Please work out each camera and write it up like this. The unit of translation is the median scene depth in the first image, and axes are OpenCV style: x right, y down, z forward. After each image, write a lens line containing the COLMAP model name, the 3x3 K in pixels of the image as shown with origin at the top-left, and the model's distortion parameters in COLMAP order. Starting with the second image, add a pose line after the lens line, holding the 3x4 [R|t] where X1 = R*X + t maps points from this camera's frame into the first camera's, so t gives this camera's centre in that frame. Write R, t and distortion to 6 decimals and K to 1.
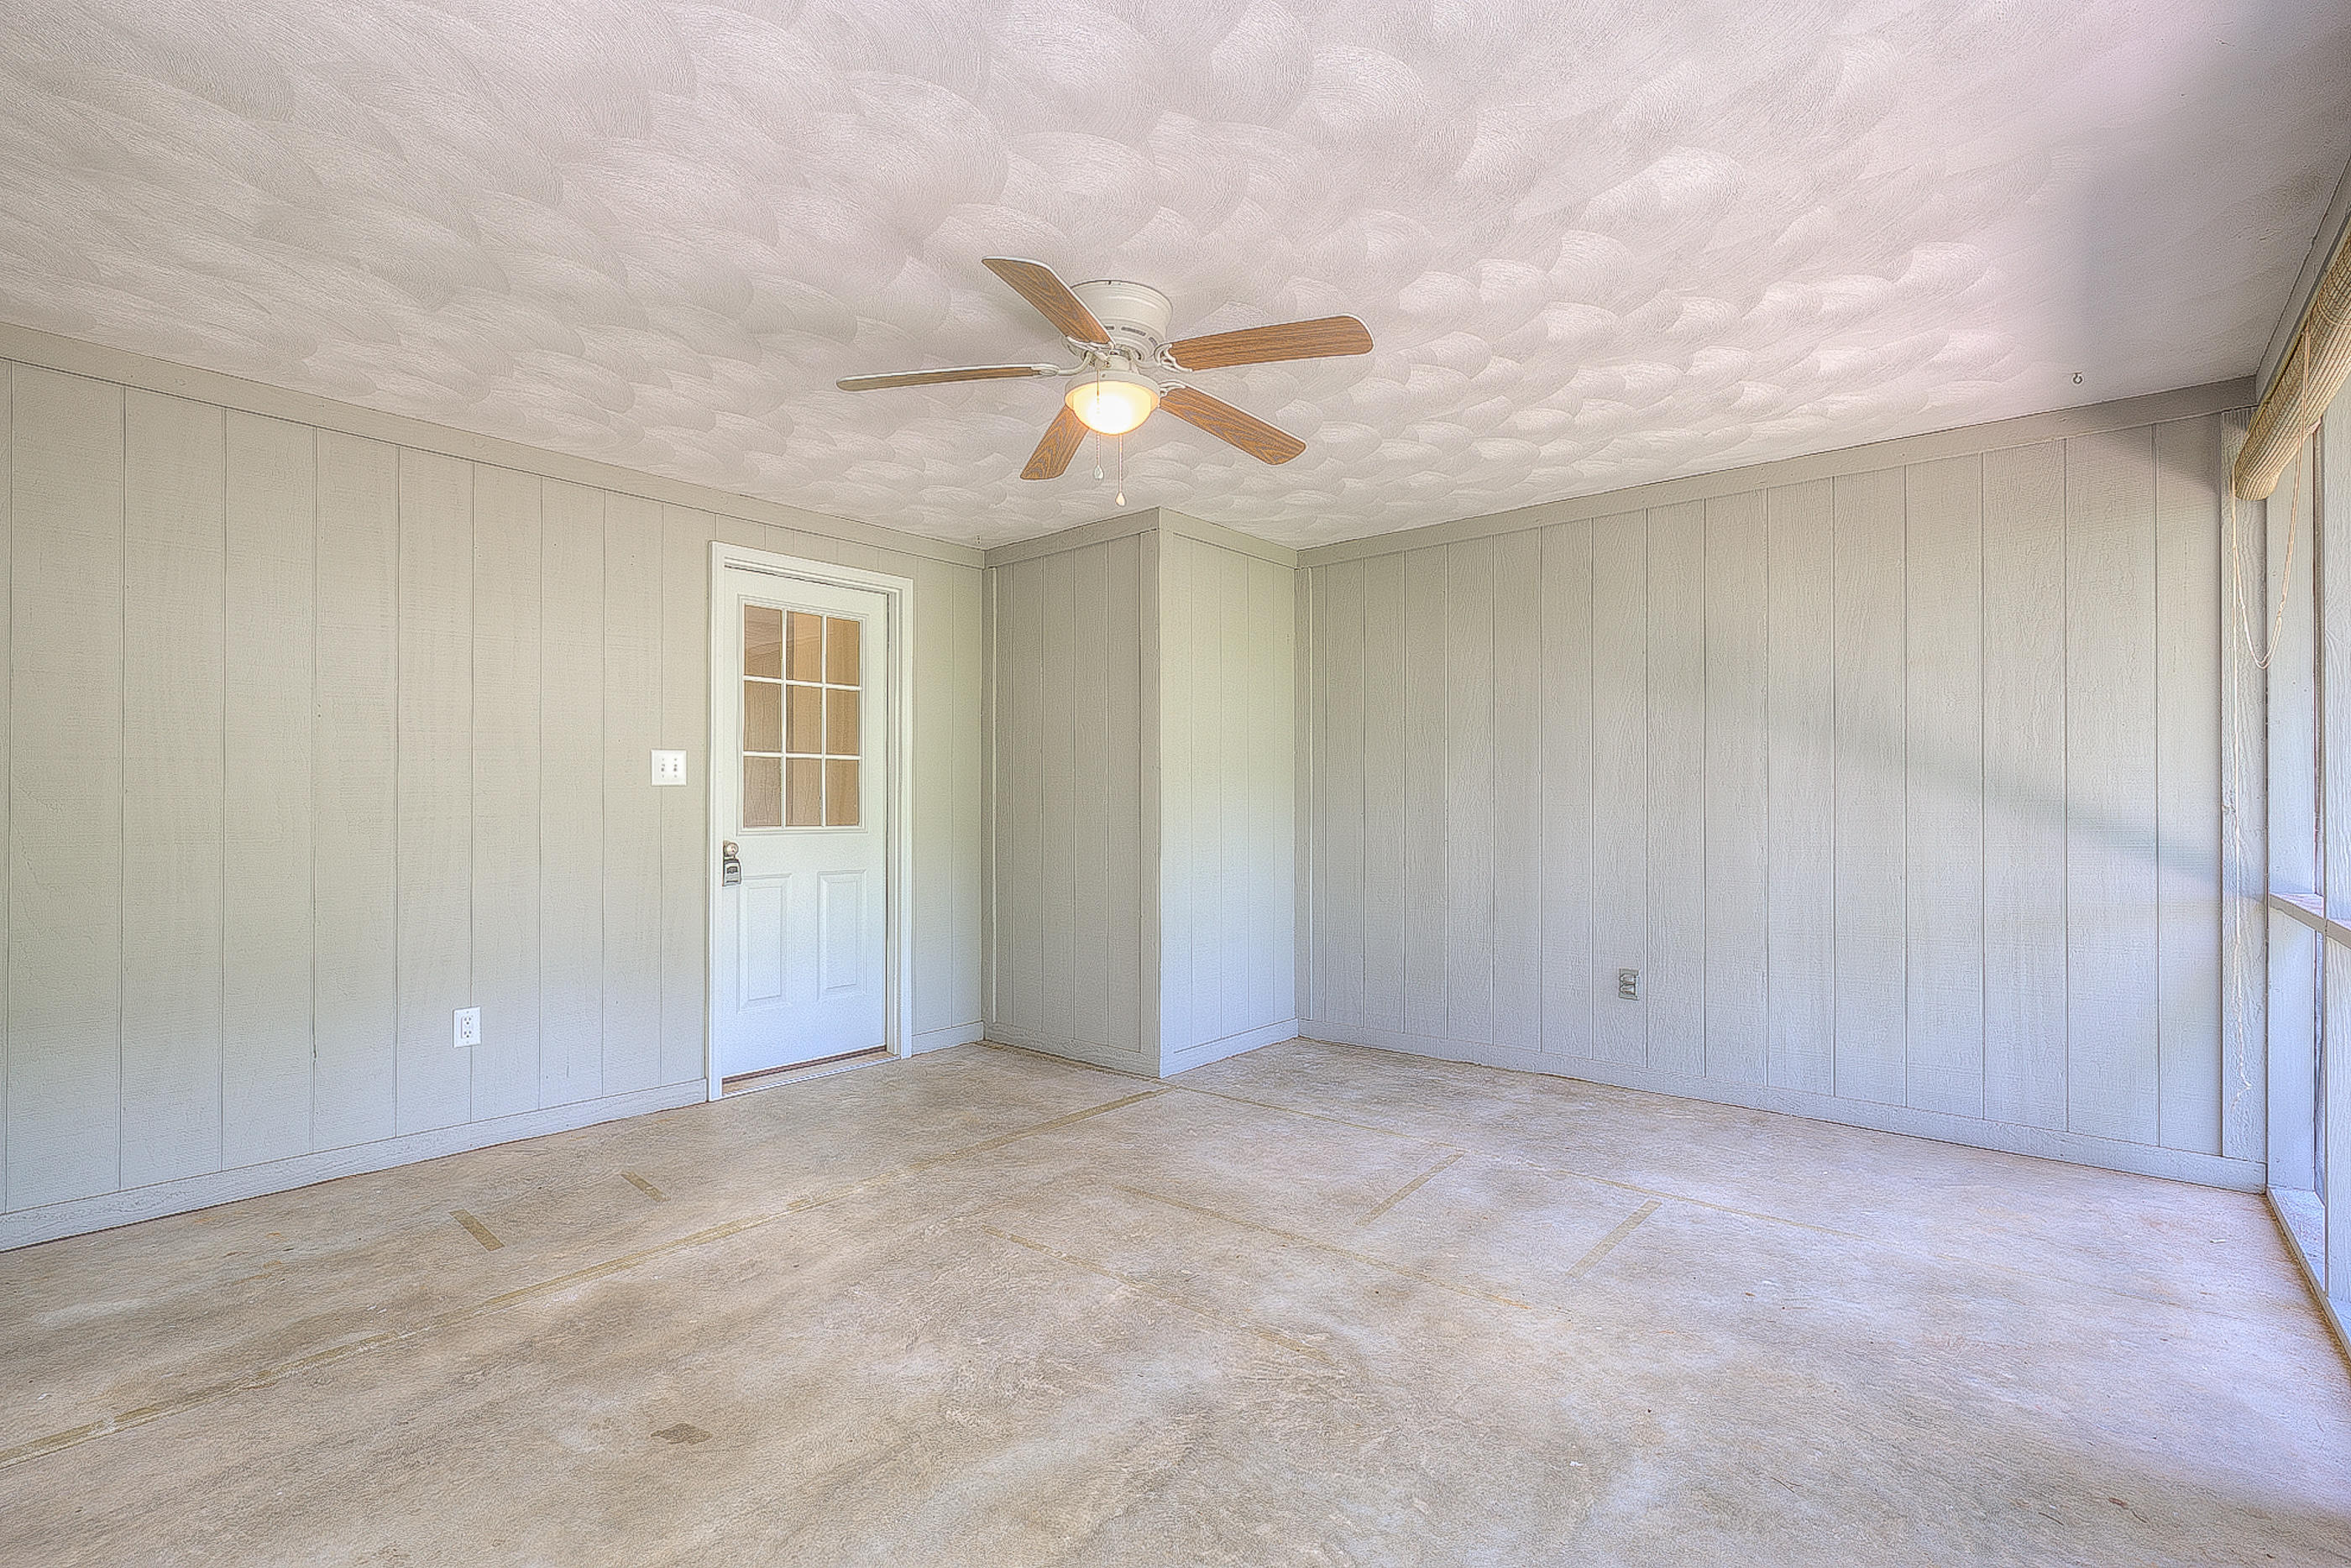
lens RADIAL K [[1063.6, 0, 1177.1], [0, 1063.6, 797.5], [0, 0, 1]] dist [-0.007876, 0.004924]
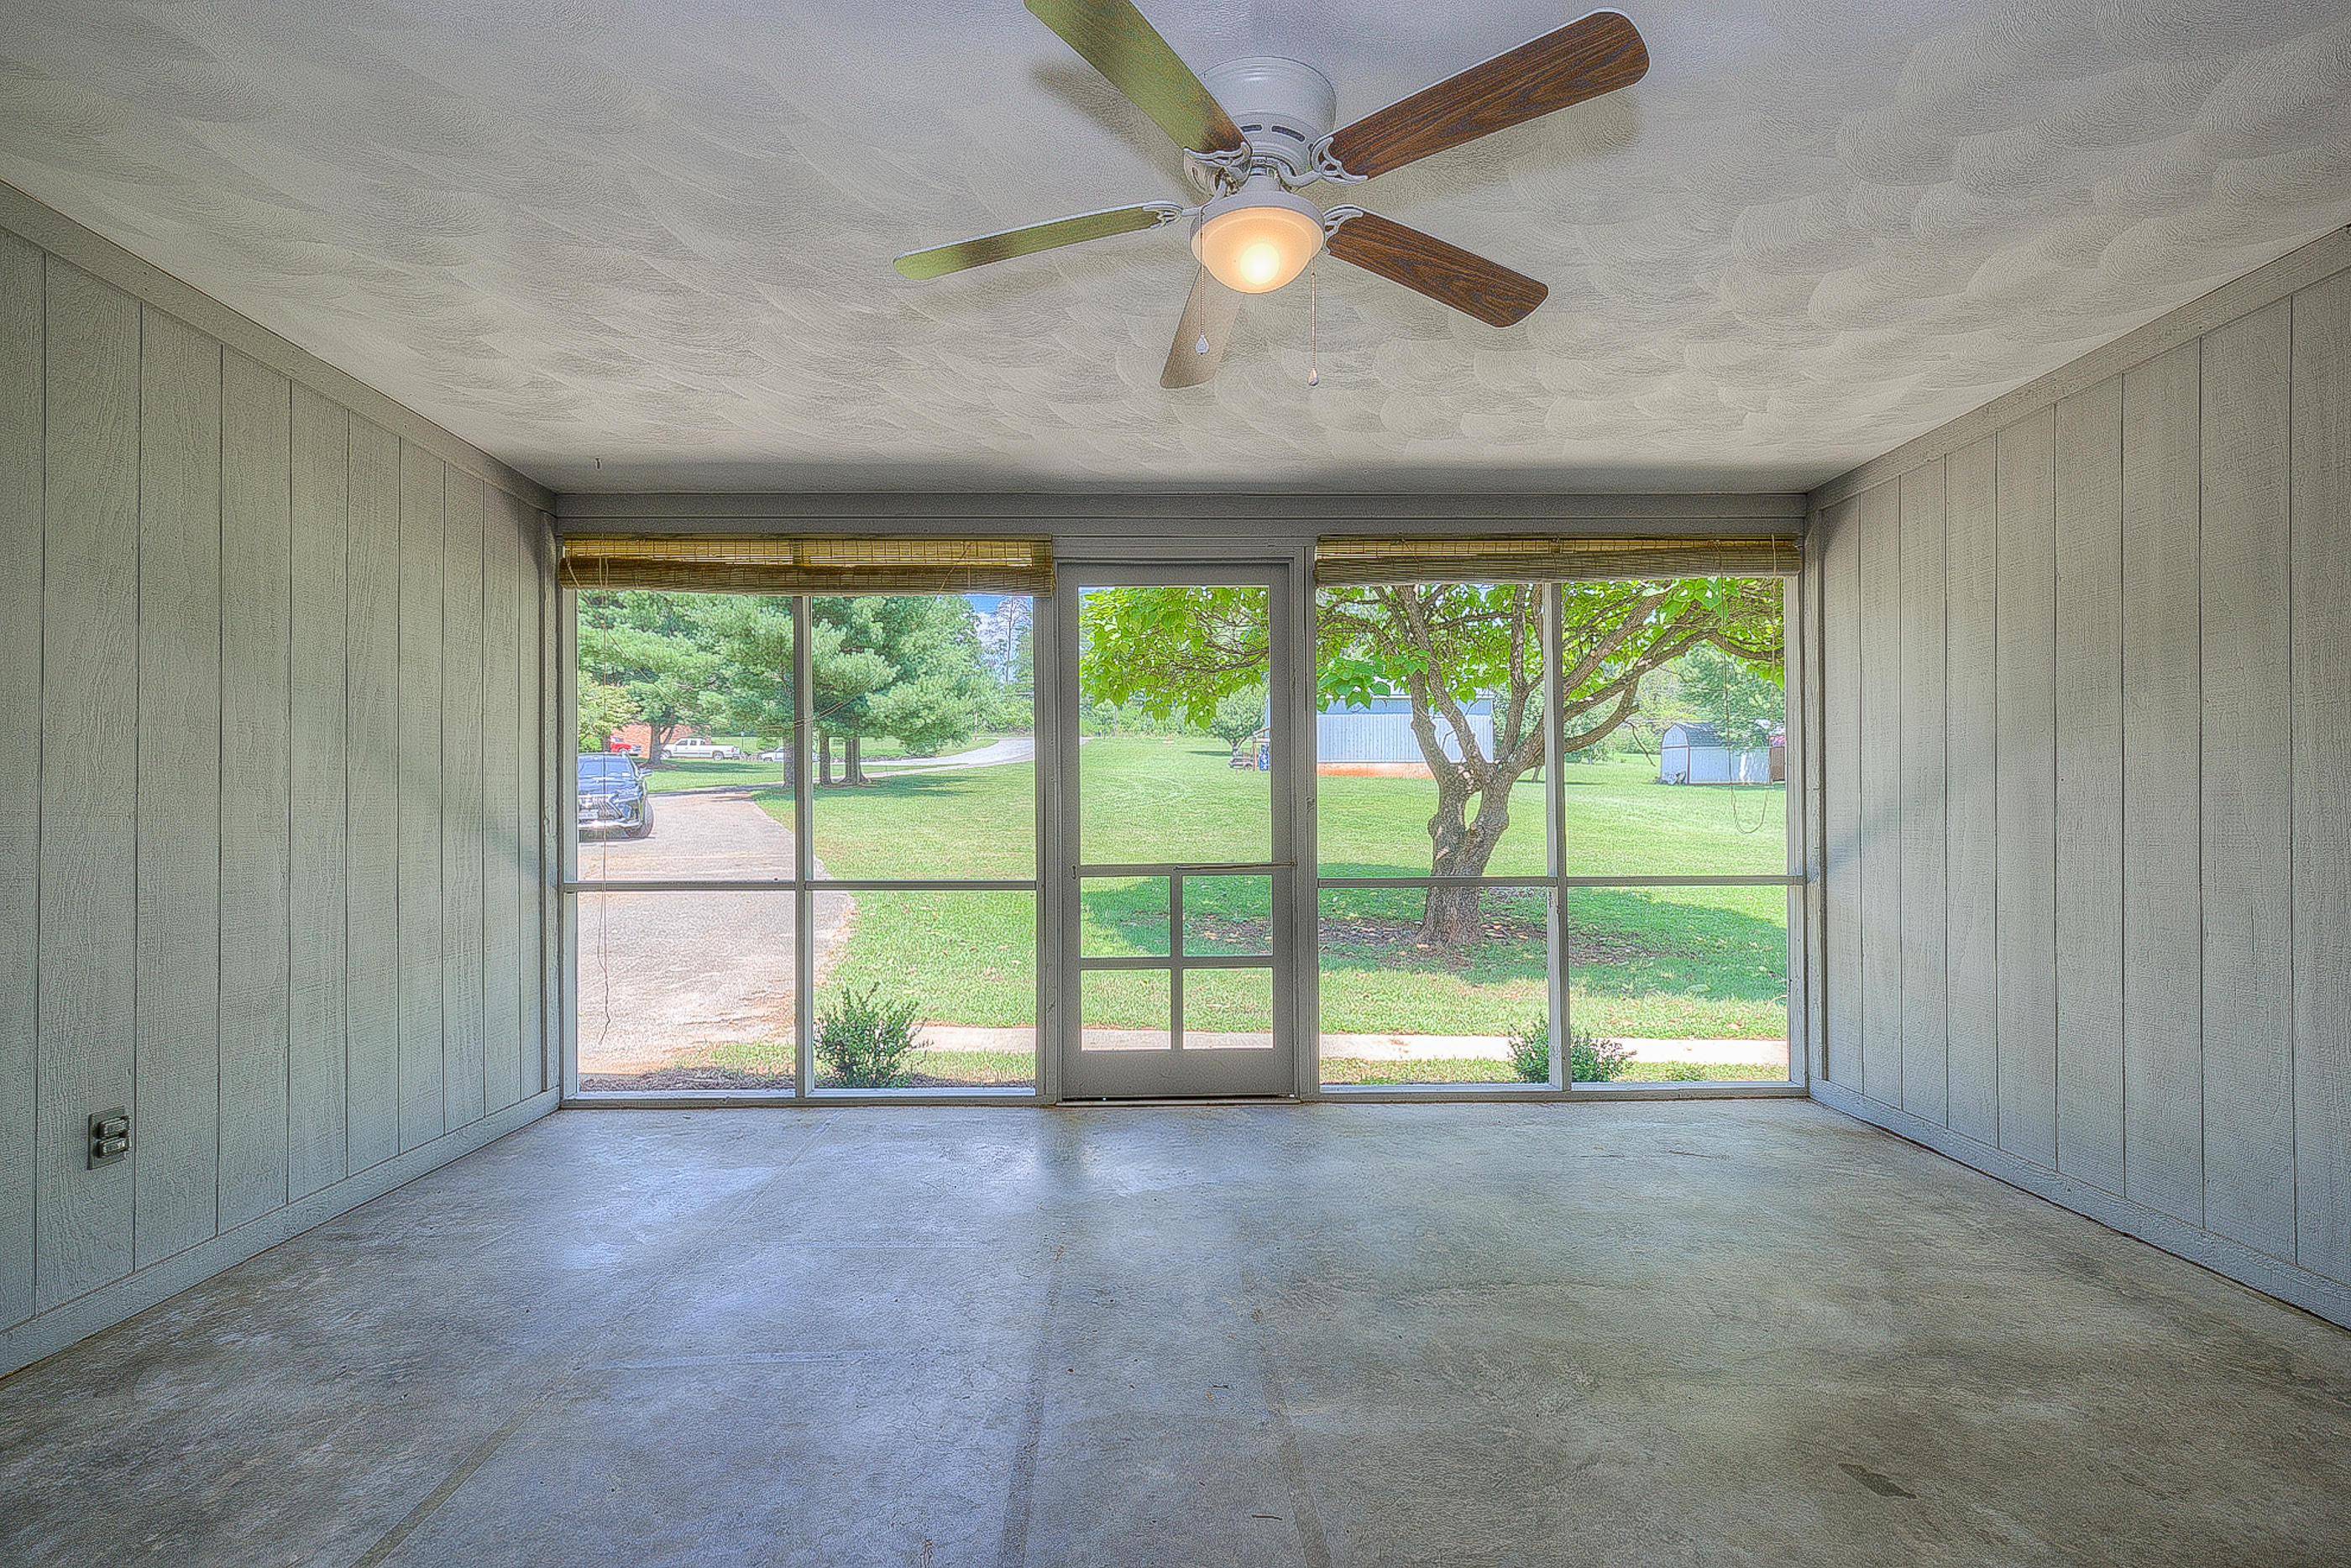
lens RADIAL K [[1063.6, 0, 1147.8], [0, 1063.6, 821.9], [0, 0, 1]] dist [-0.007876, 0.004924]
pose [[-0.651456, 0.003328, 0.758679, -0.454187], [-0.006456, 0.999930, -0.009930, 0.019504], [-0.758659, -0.011367, -0.651389, 1.252186]]
